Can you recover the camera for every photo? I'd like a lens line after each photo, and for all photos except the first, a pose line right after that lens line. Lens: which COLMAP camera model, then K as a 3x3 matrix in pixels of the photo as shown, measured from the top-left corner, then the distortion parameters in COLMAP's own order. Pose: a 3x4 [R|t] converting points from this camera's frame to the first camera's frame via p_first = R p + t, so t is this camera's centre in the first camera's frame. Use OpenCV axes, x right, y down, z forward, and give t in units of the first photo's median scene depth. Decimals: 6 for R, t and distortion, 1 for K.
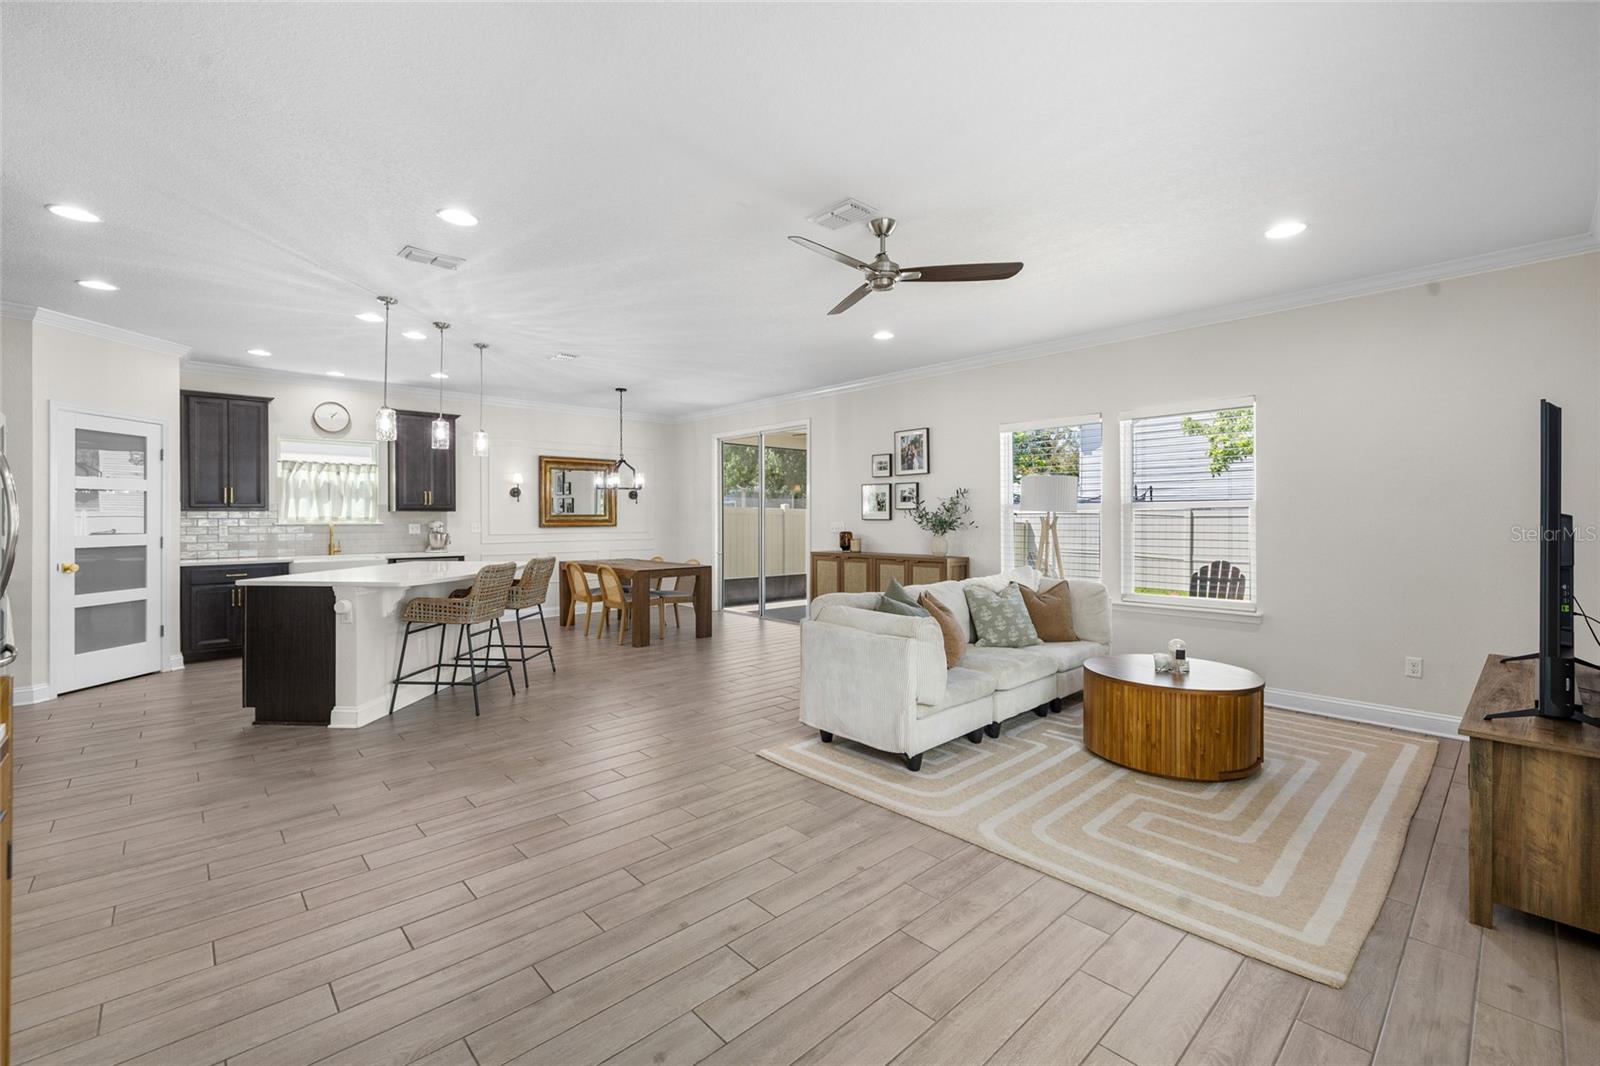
lens RADIAL K [[674.5, 0, 787.7], [0, 674.5, 518.7], [0, 0, 1]] dist [-0.000605, 0.000035]
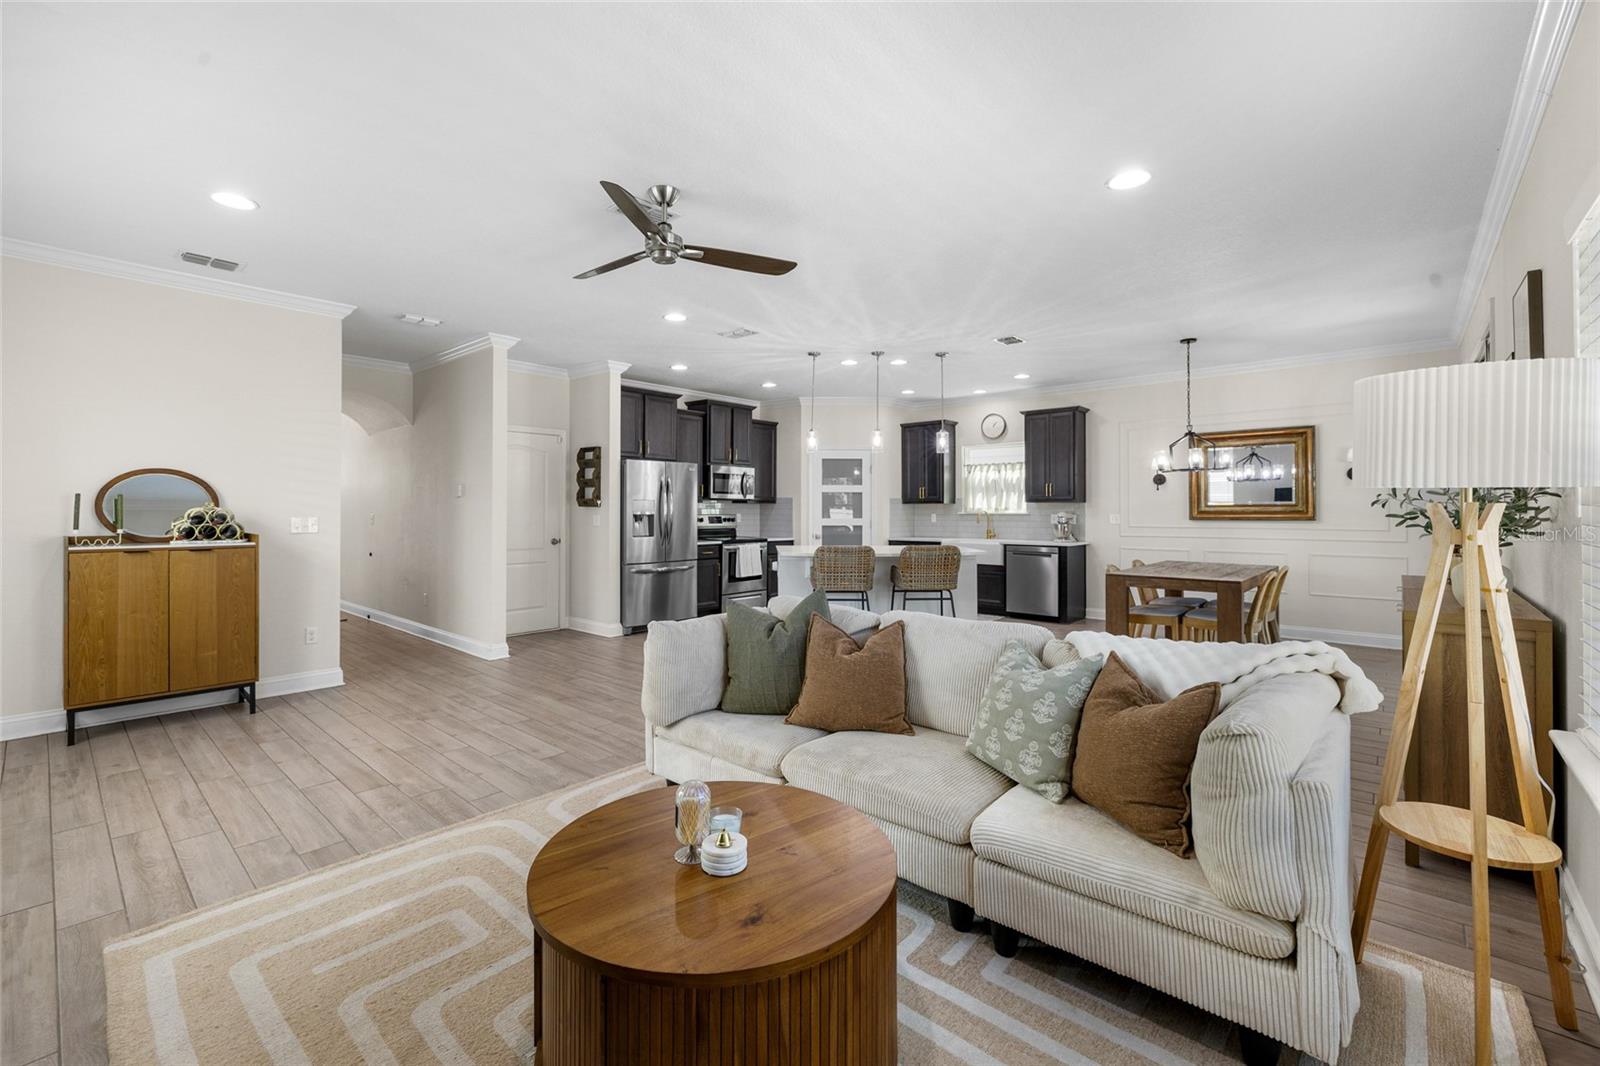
lens RADIAL K [[680.0, 0, 784.8], [0, 680.0, 505.6], [0, 0, 1]] dist [-0.002928, 0.000149]
pose [[0.091516, -0.005506, -0.995788, 0.786850], [-0.001576, 0.999983, -0.005674, 0.001372], [0.995802, 0.002089, 0.091506, 0.780127]]
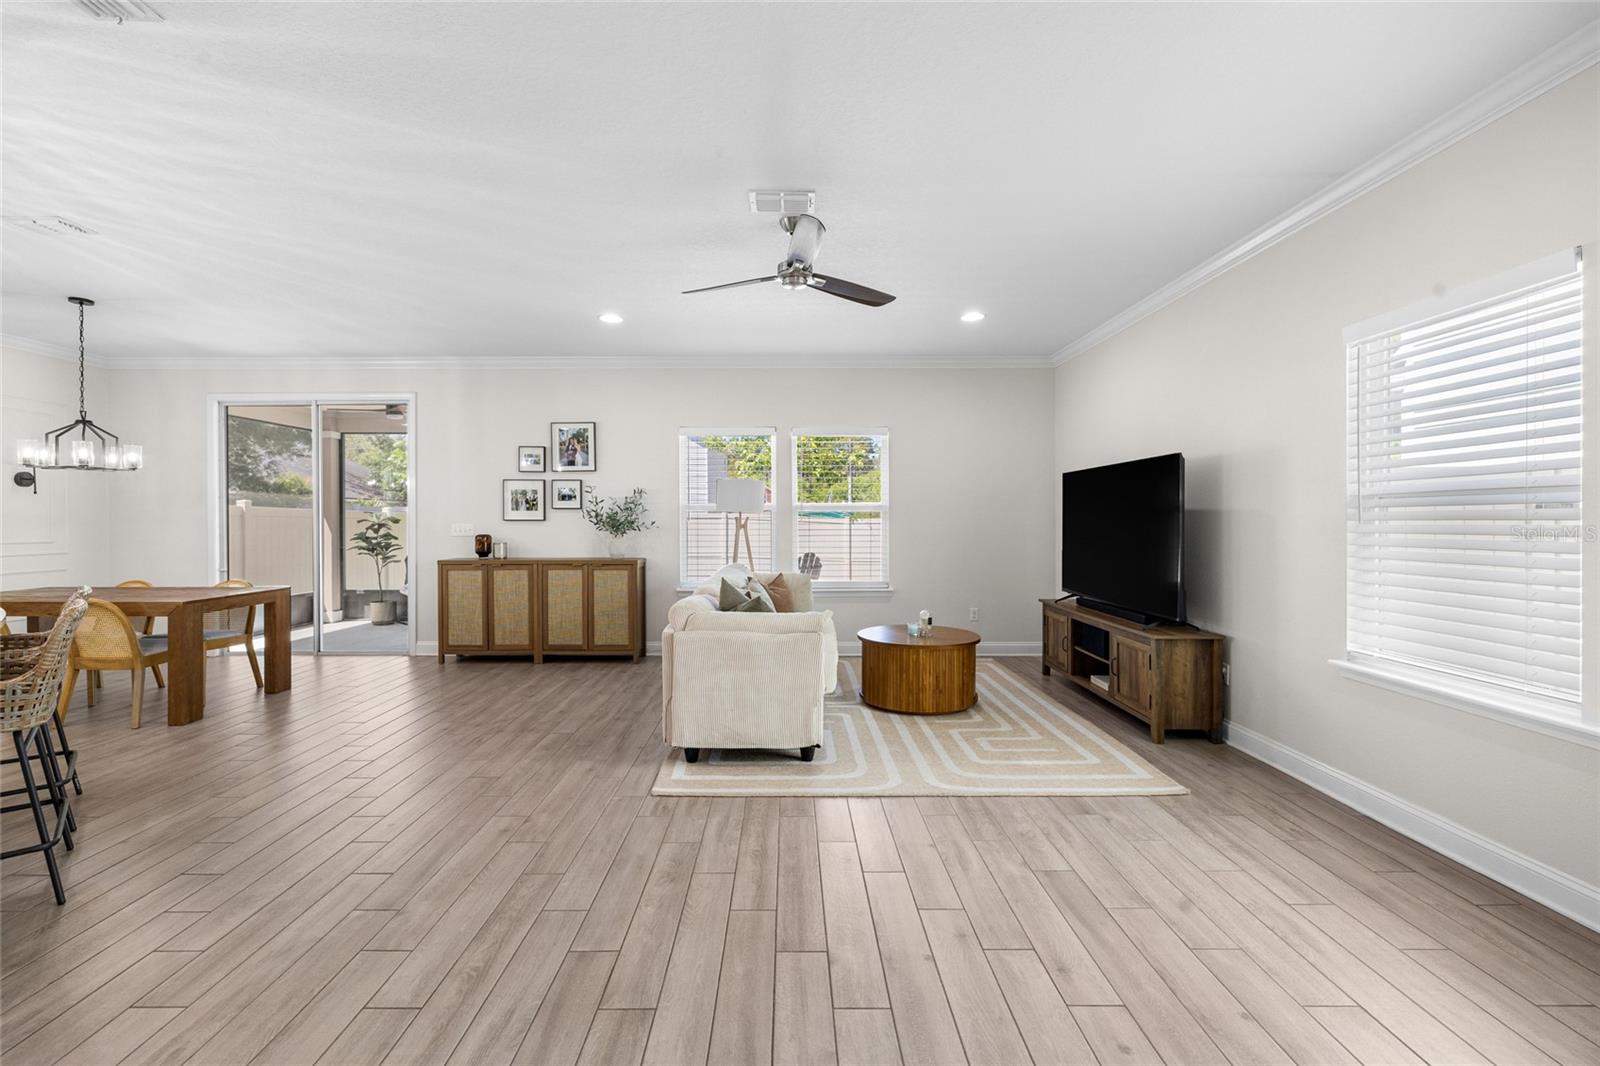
lens RADIAL K [[674.5, 0, 787.7], [0, 674.5, 518.7], [0, 0, 1]] dist [-0.000605, 0.000035]
pose [[0.673366, -0.000171, 0.739309, -0.439997], [0.002433, 0.999995, -0.001984, 0.002985], [-0.739305, 0.003135, 0.673363, 0.239318]]
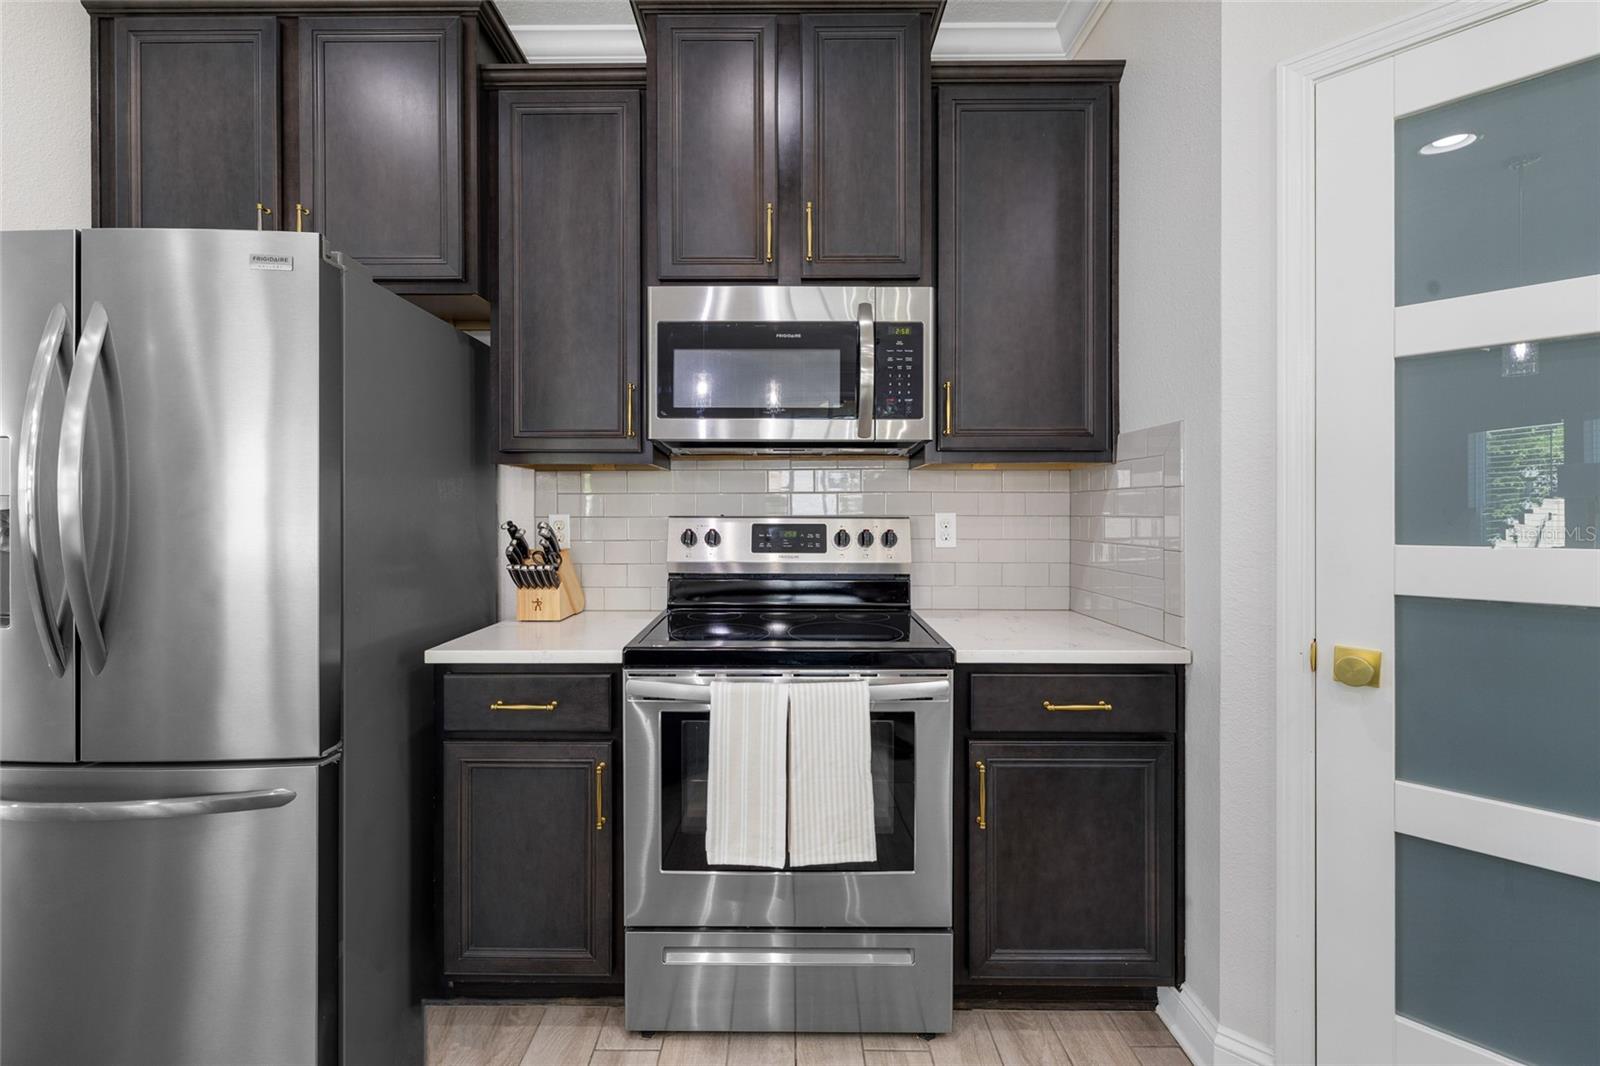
lens RADIAL K [[677.0, 0, 785.8], [0, 677.0, 510.5], [0, 0, 1]] dist [0.000714, 0.000175]
pose [[-0.679764, -0.000838, -0.733431, -0.760337], [0.000952, 0.999997, -0.002025, 0.012804], [0.733431, -0.002075, -0.679761, 1.066685]]
